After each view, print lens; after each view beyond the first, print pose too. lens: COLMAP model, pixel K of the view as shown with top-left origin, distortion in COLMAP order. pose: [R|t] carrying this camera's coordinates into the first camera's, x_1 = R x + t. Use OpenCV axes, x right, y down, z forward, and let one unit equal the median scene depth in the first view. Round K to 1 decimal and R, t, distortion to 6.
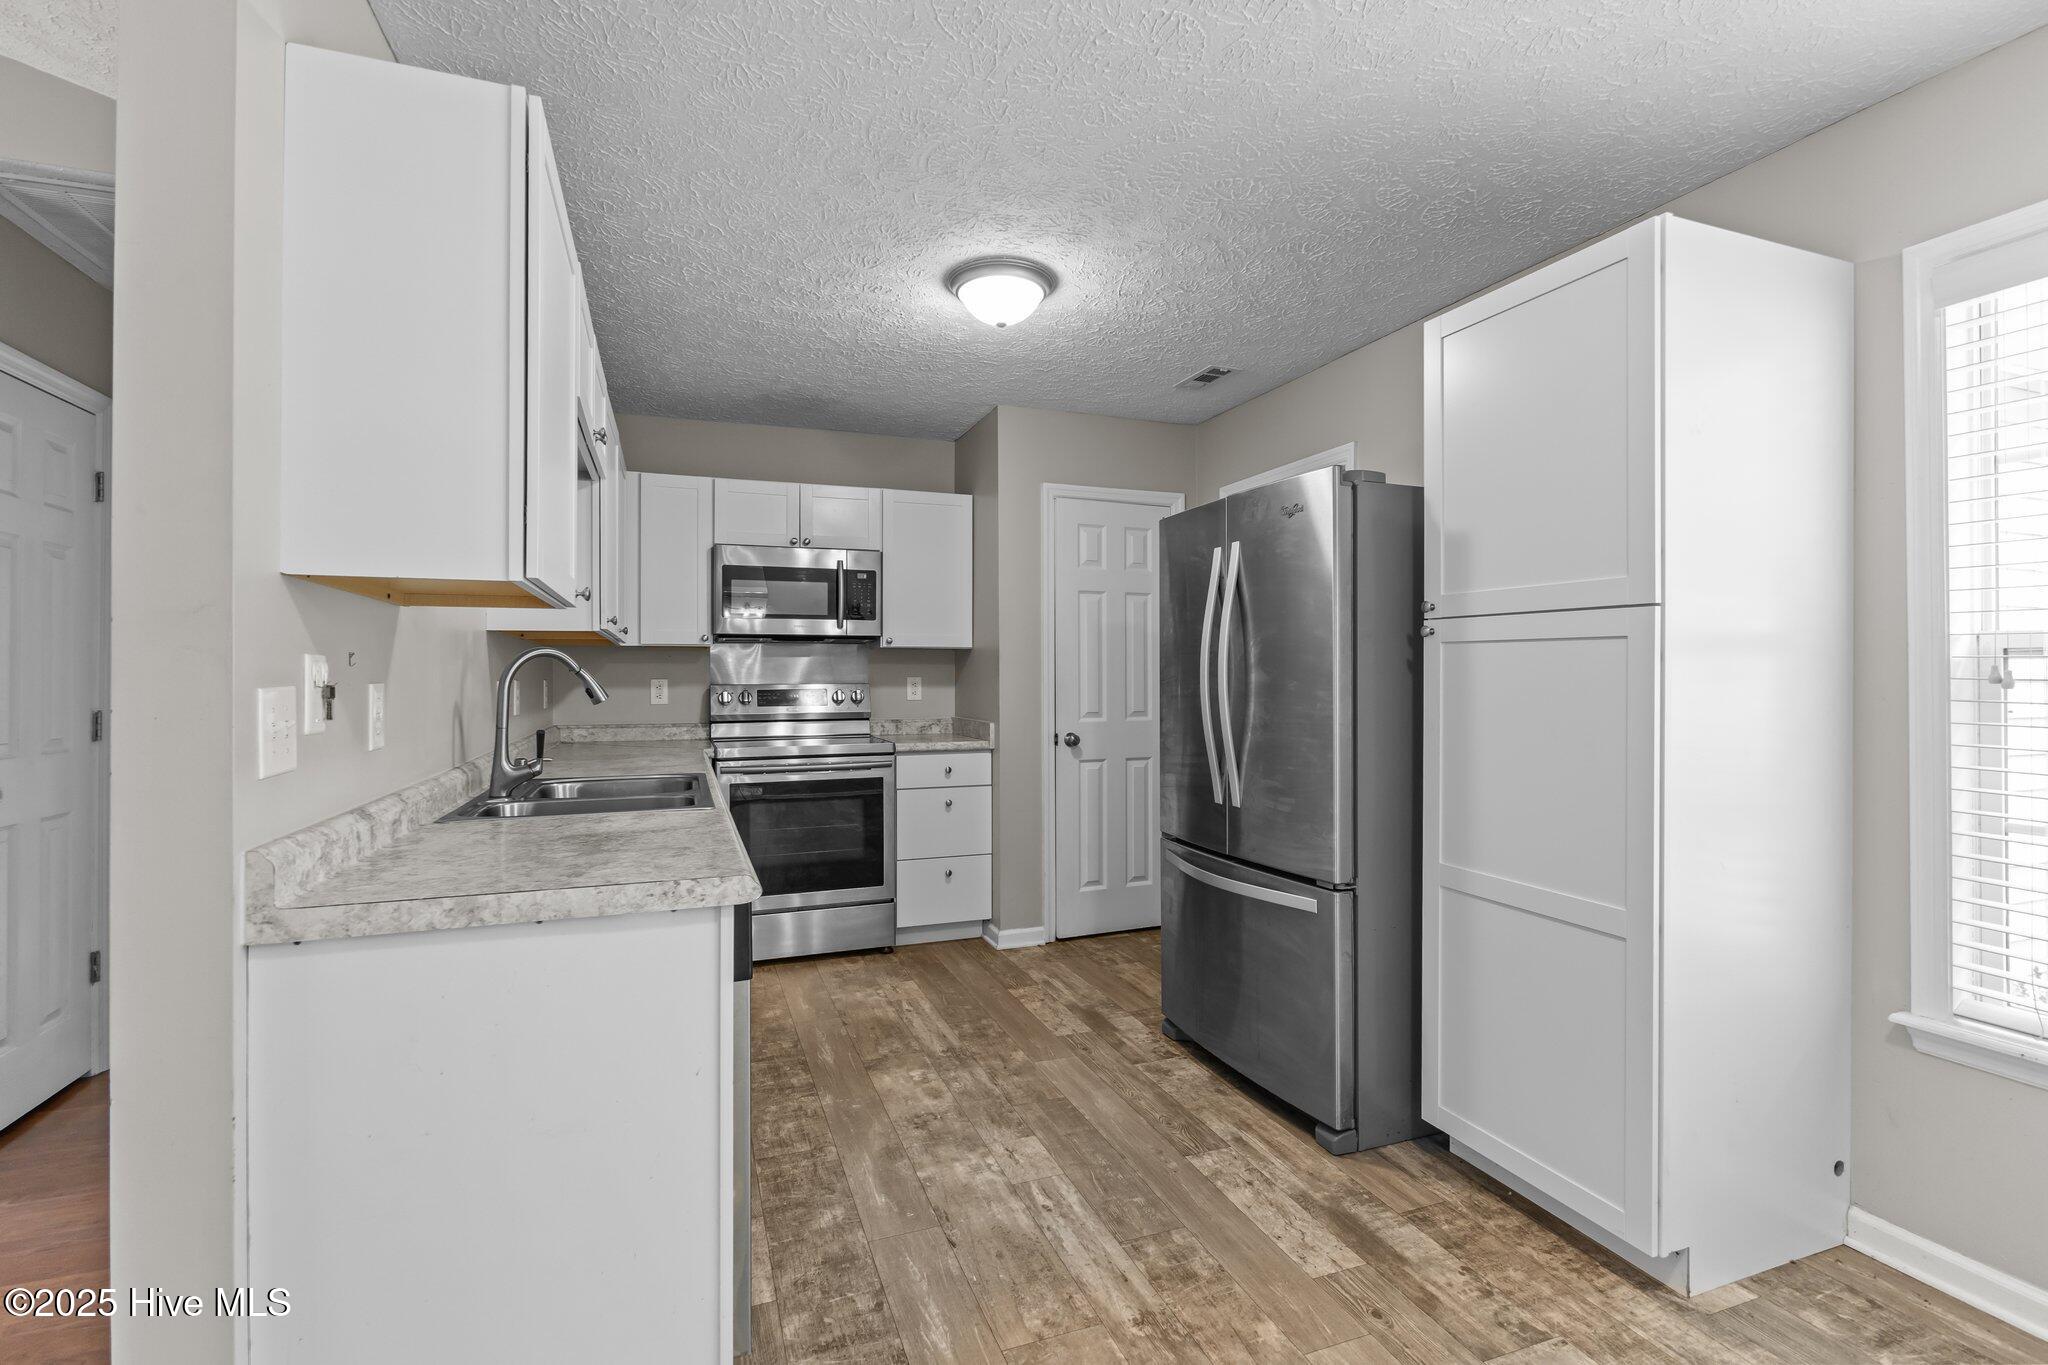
lens RADIAL K [[938.2, 0, 1028.6], [0, 938.2, 669.4], [0, 0, 1]] dist [0.001065, -0.000228]
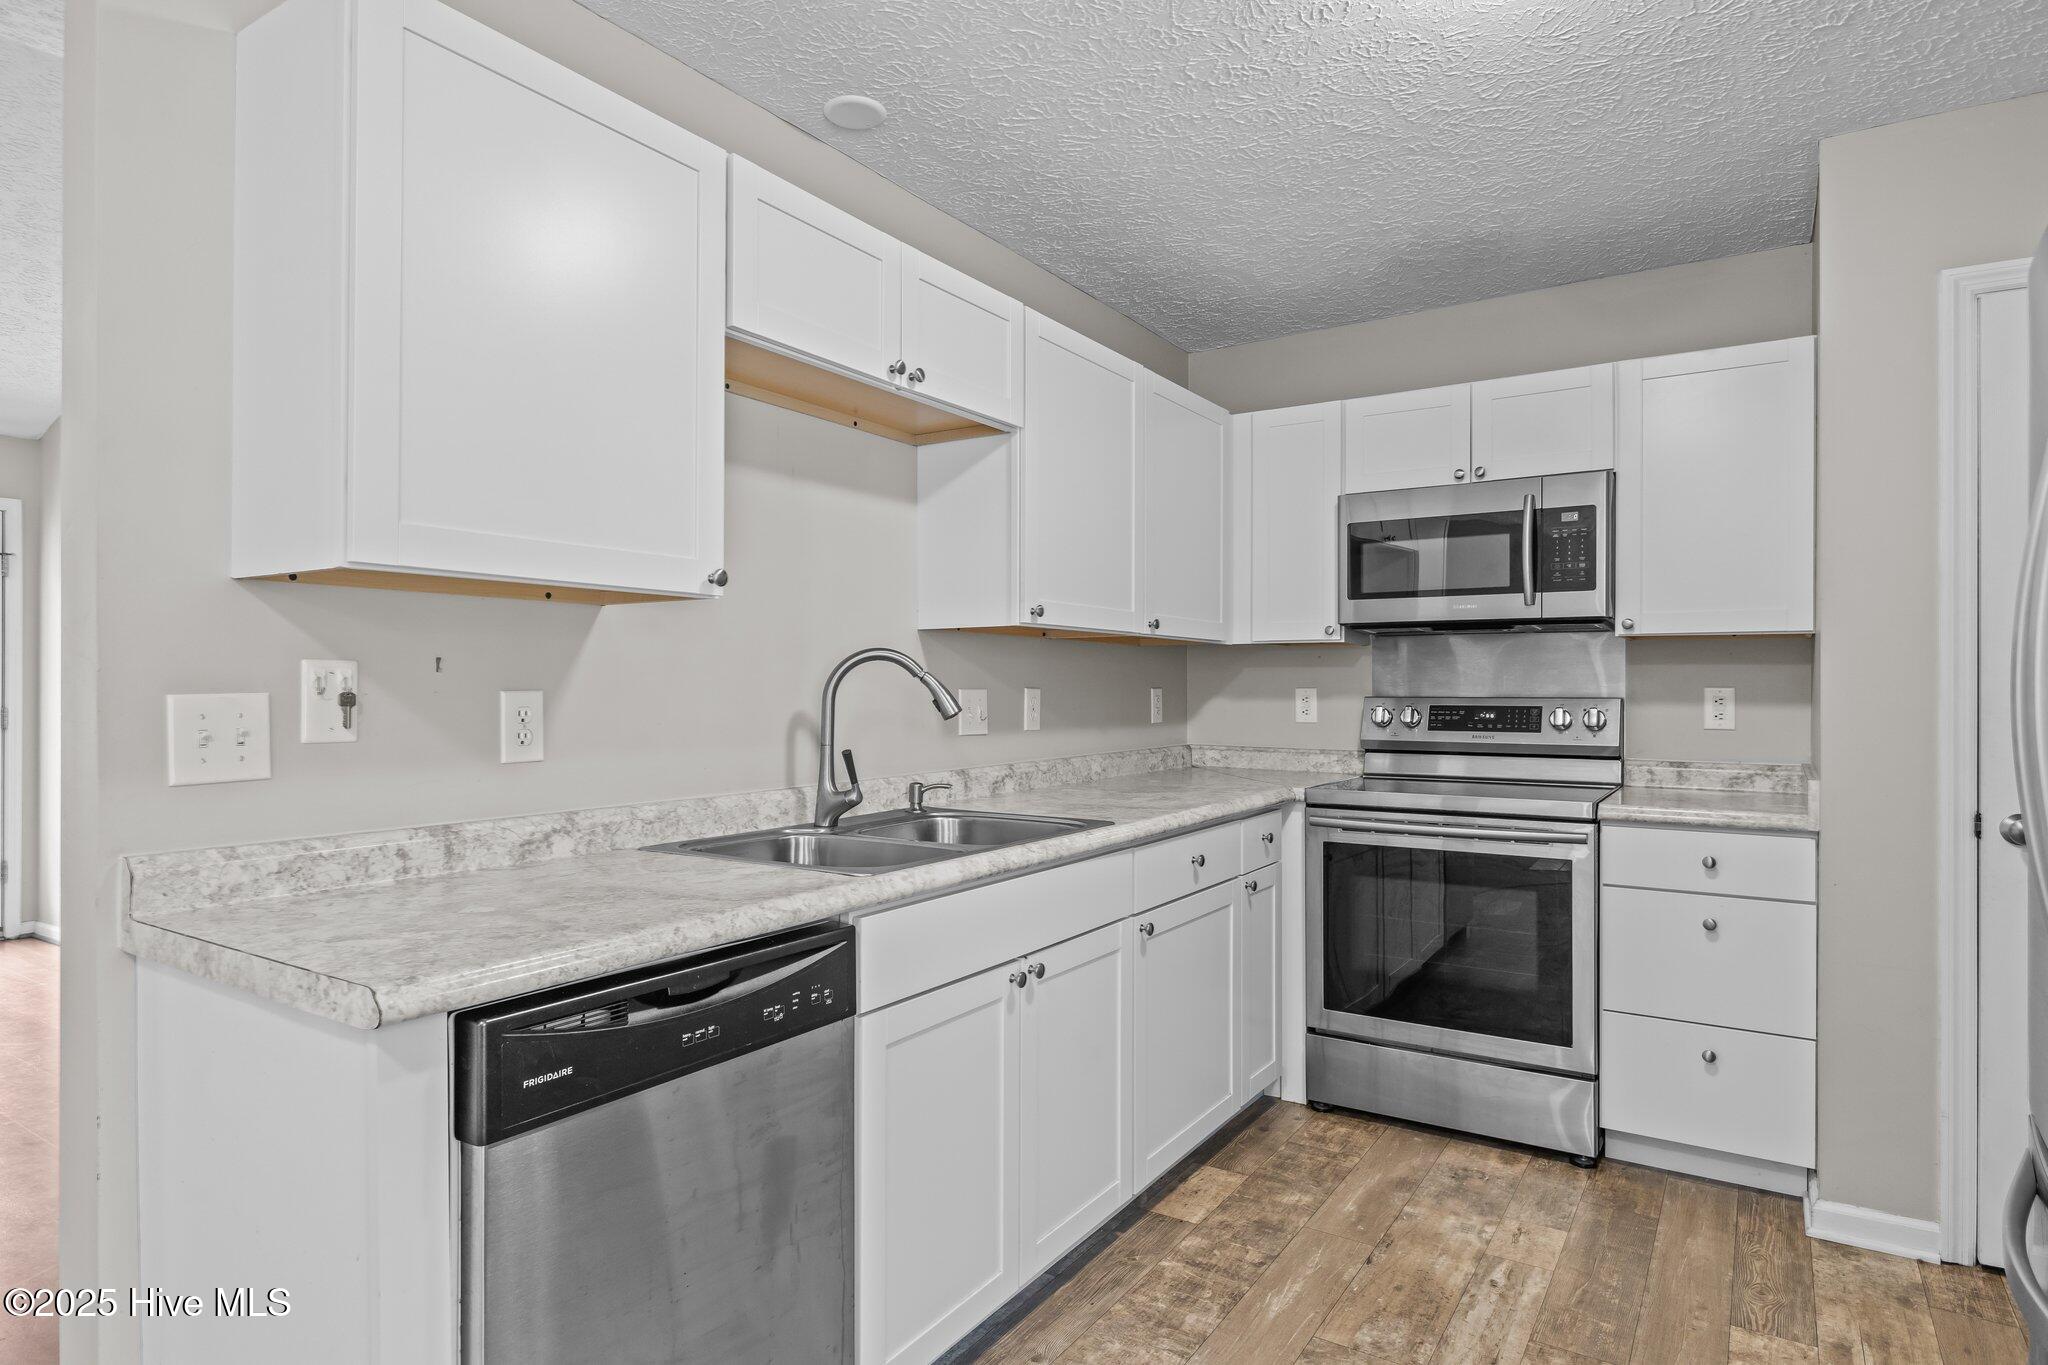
lens RADIAL K [[1143.6, 0, 1024.1], [0, 1143.6, 682.5], [0, 0, 1]] dist [0.003949, 0.000219]
pose [[0.592436, 0.001967, -0.805615, 0.206712], [0.002729, 0.999986, 0.004449, 0.001300], [0.805613, -0.004834, 0.592422, 0.300439]]
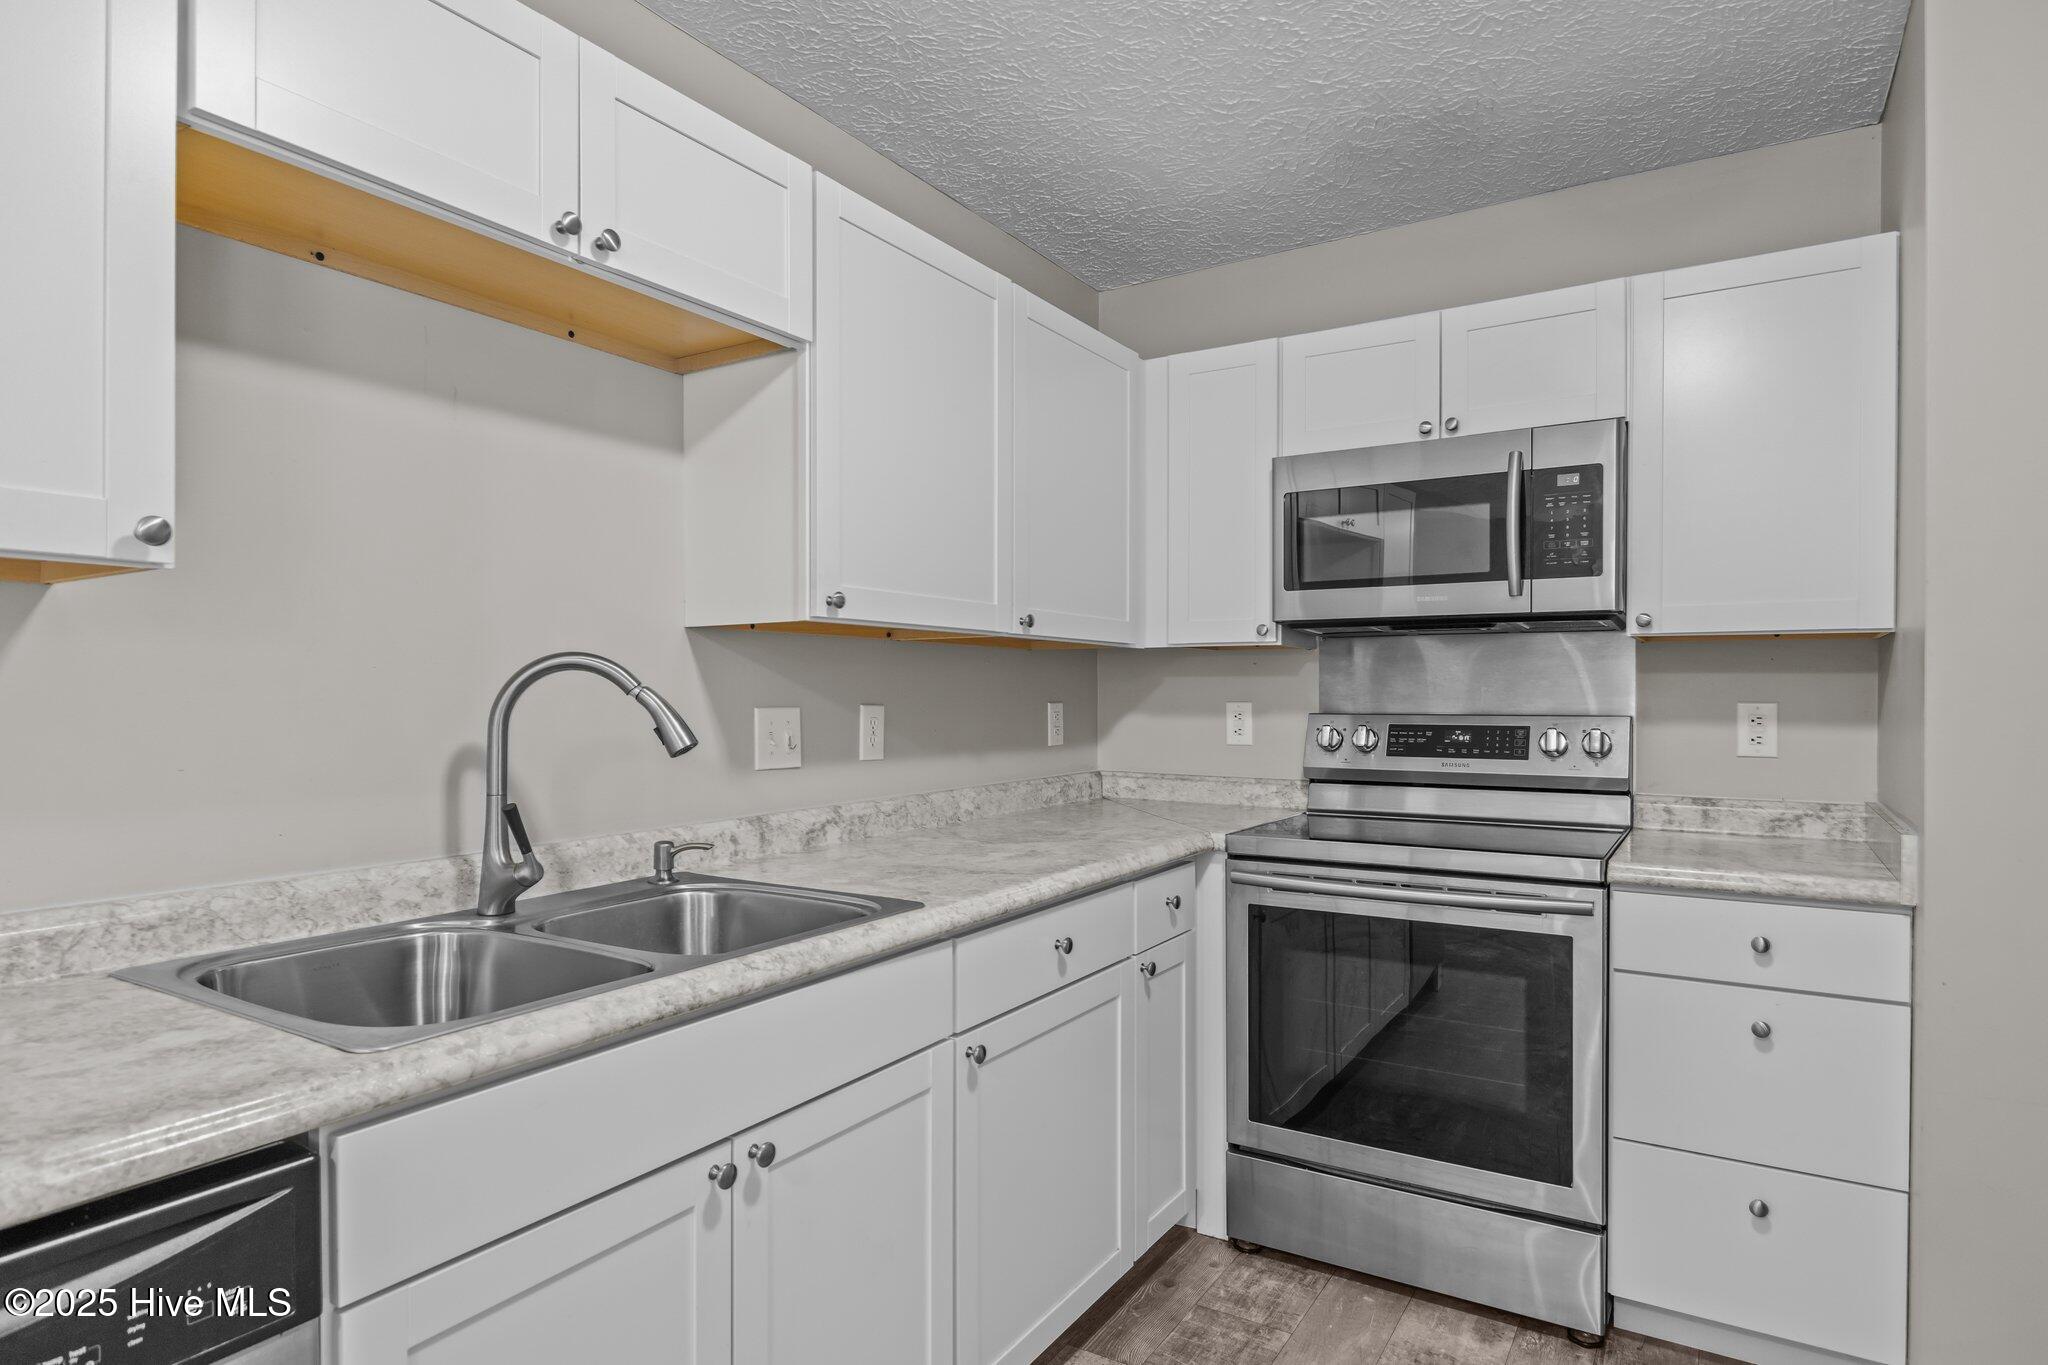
lens RADIAL K [[1143.6, 0, 1027.3], [0, 1143.6, 699.7], [0, 0, 1]] dist [0.003949, 0.000219]
pose [[0.608742, 0.008838, -0.793319, 0.104963], [0.004172, 0.999888, 0.014340, -0.002417], [0.793357, -0.012039, 0.608637, 0.468420]]
